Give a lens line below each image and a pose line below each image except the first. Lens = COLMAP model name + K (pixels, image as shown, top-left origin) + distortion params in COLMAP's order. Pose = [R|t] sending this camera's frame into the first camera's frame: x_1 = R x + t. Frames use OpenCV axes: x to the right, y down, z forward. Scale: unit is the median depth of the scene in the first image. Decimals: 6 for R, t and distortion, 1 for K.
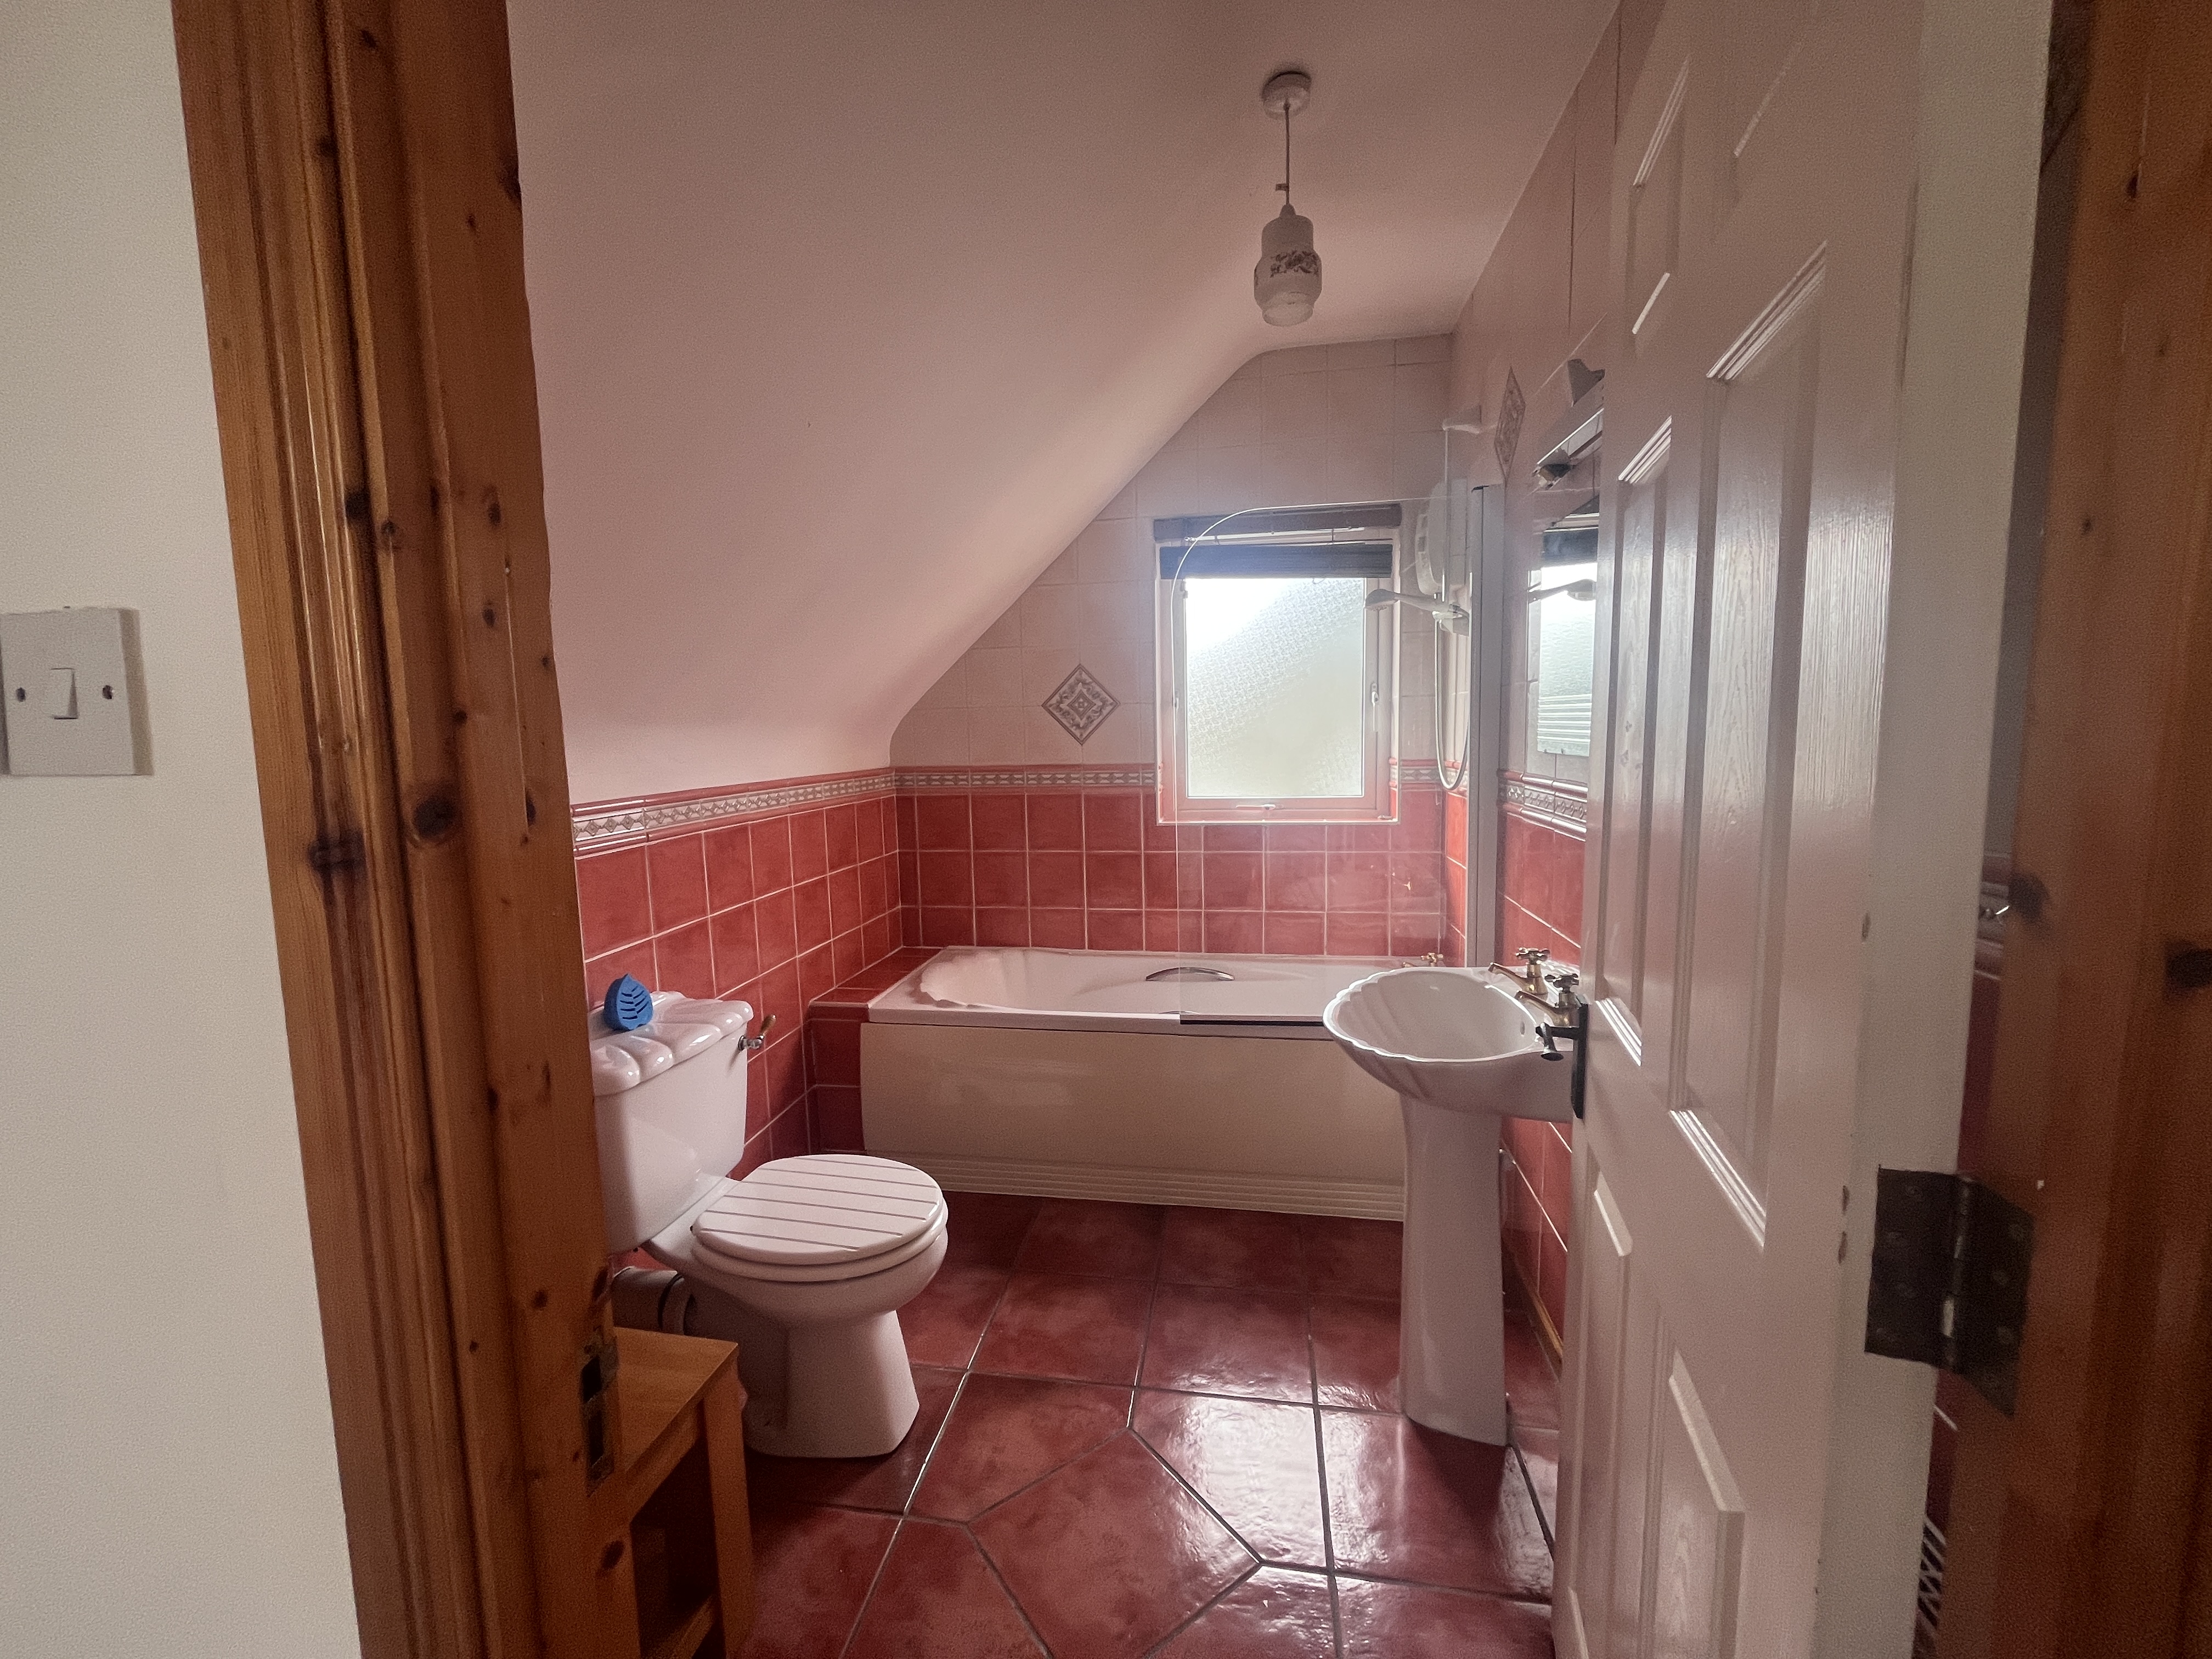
lens RADIAL K [[897.8, 0, 1106.0], [0, 897.8, 829.5], [0, 0, 1]] dist [-0.001145, -0.000410]
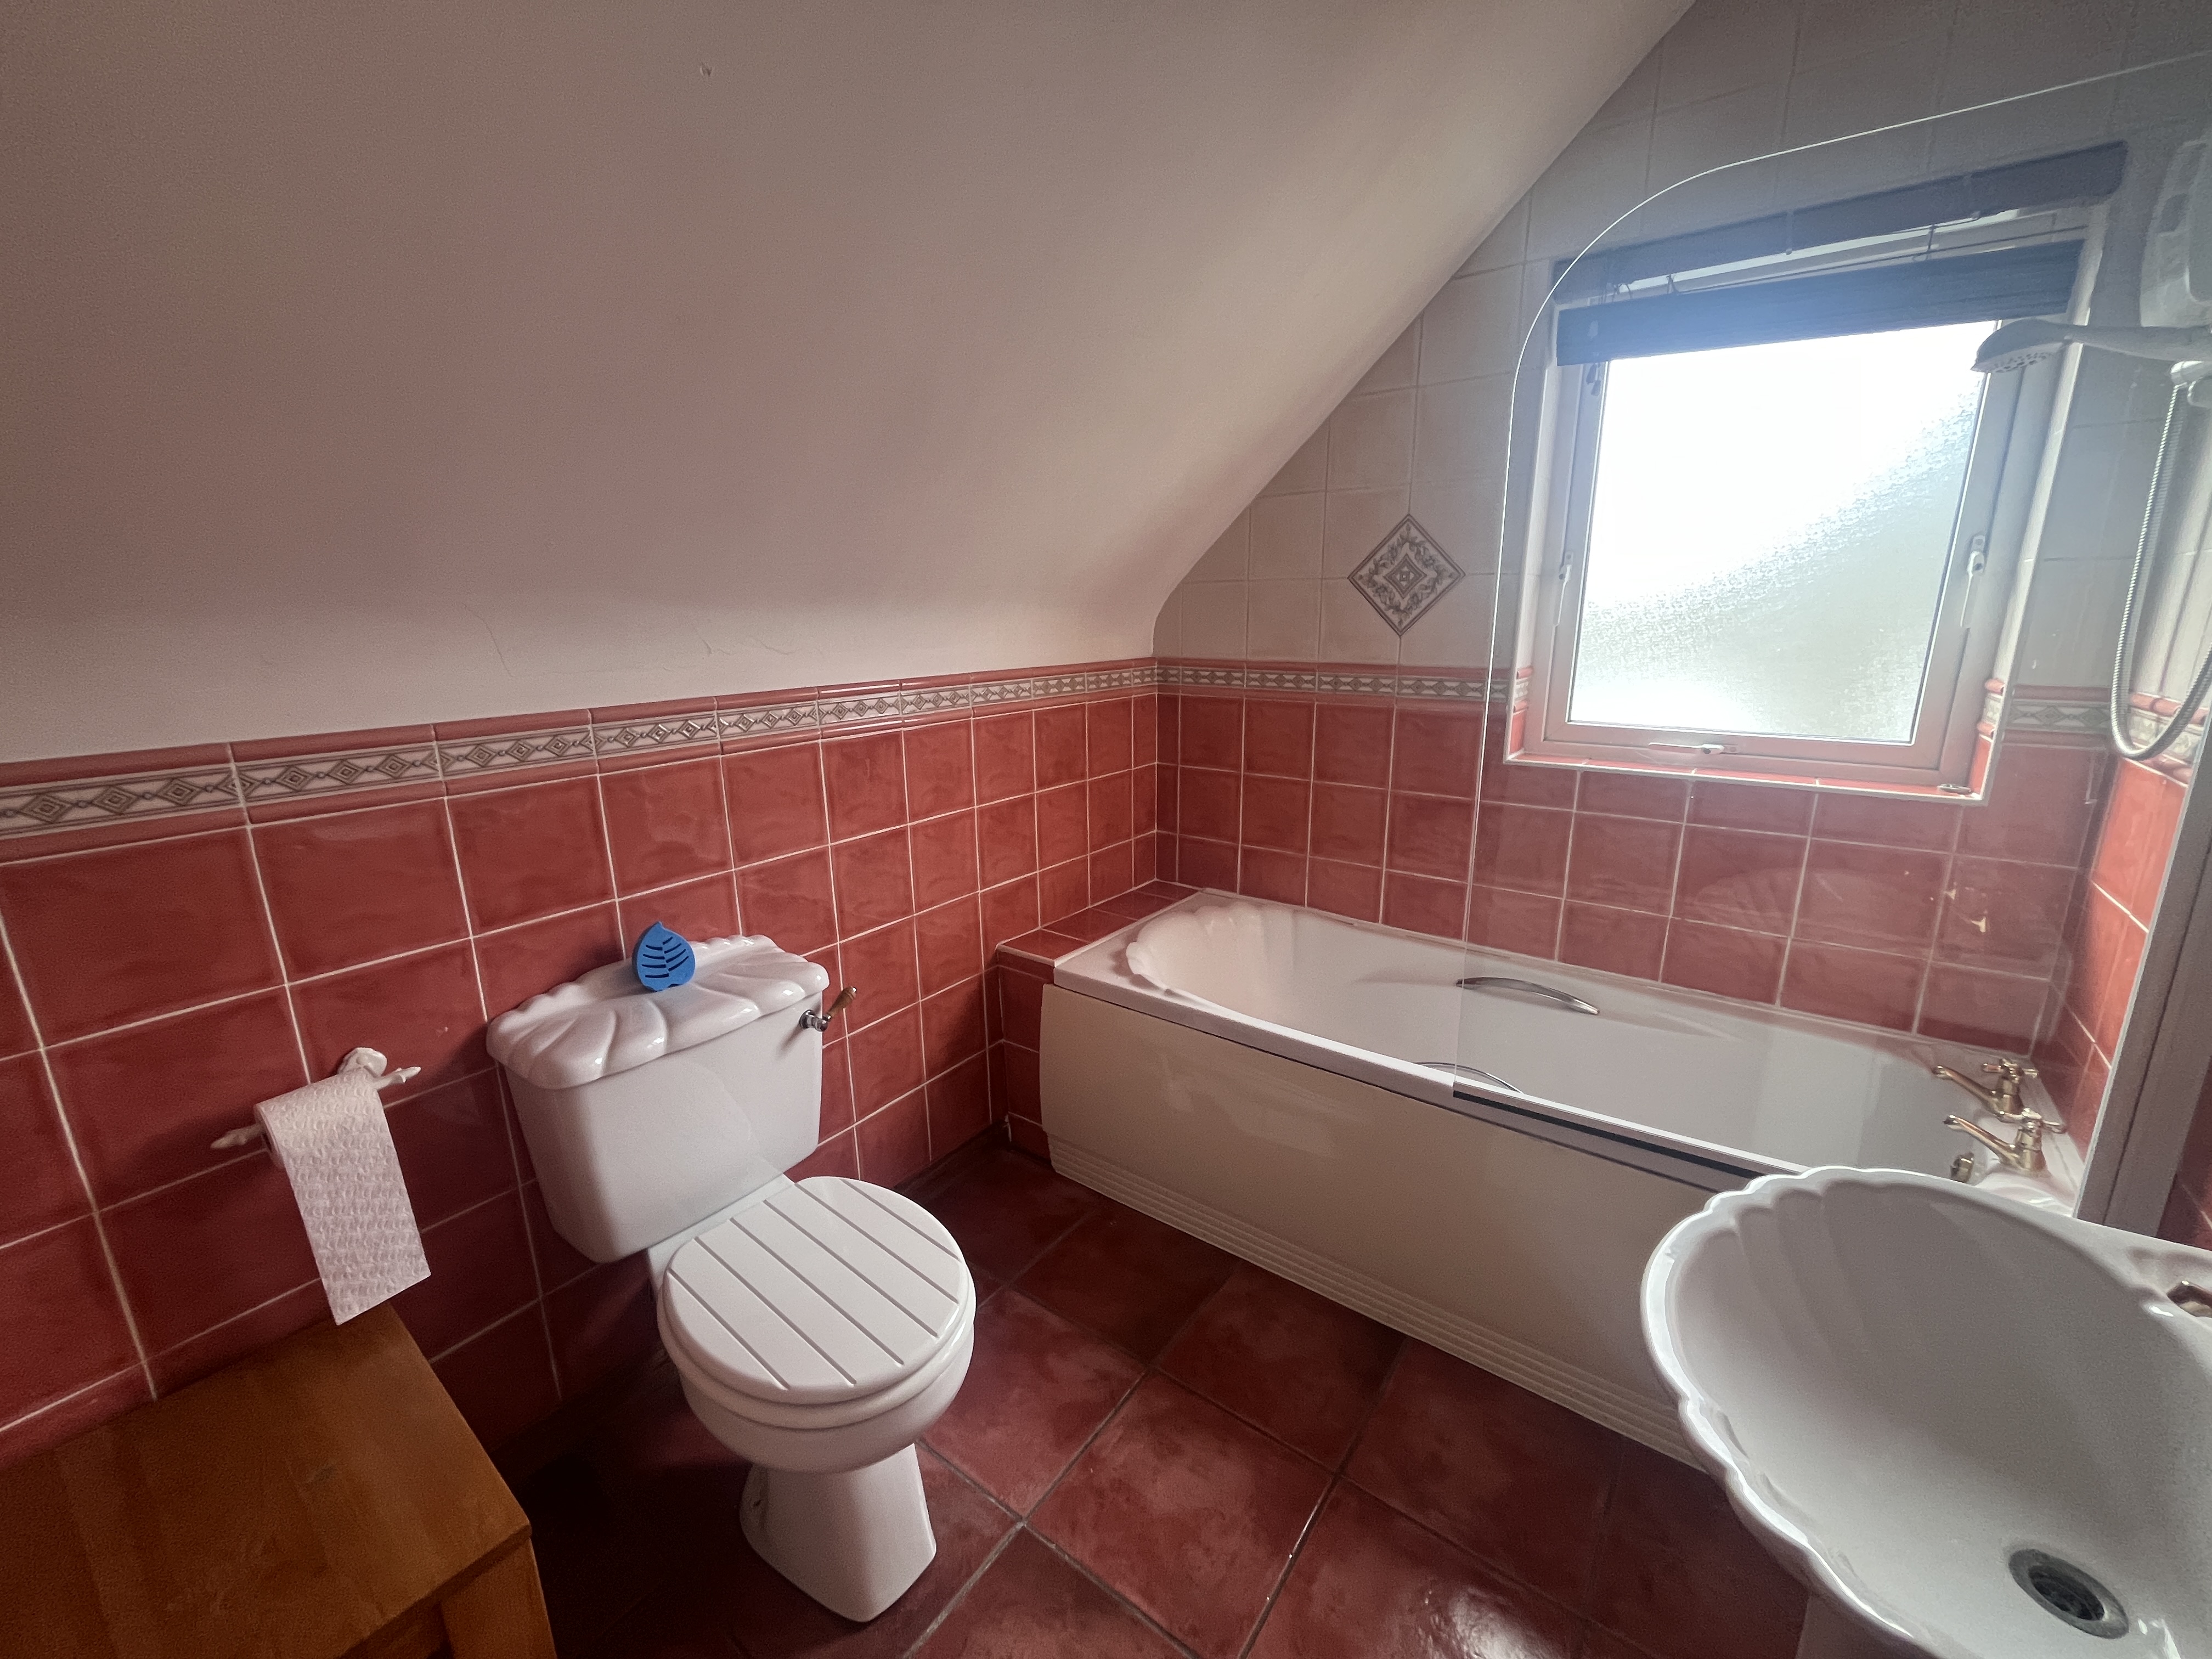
lens RADIAL K [[897.8, 0, 1106.0], [0, 897.8, 829.5], [0, 0, 1]] dist [-0.001145, -0.000410]
pose [[0.887211, 0.126176, -0.443775, 0.100493], [-0.063473, 0.986112, 0.153477, -0.041366], [0.456976, -0.107999, 0.882898, 0.285392]]
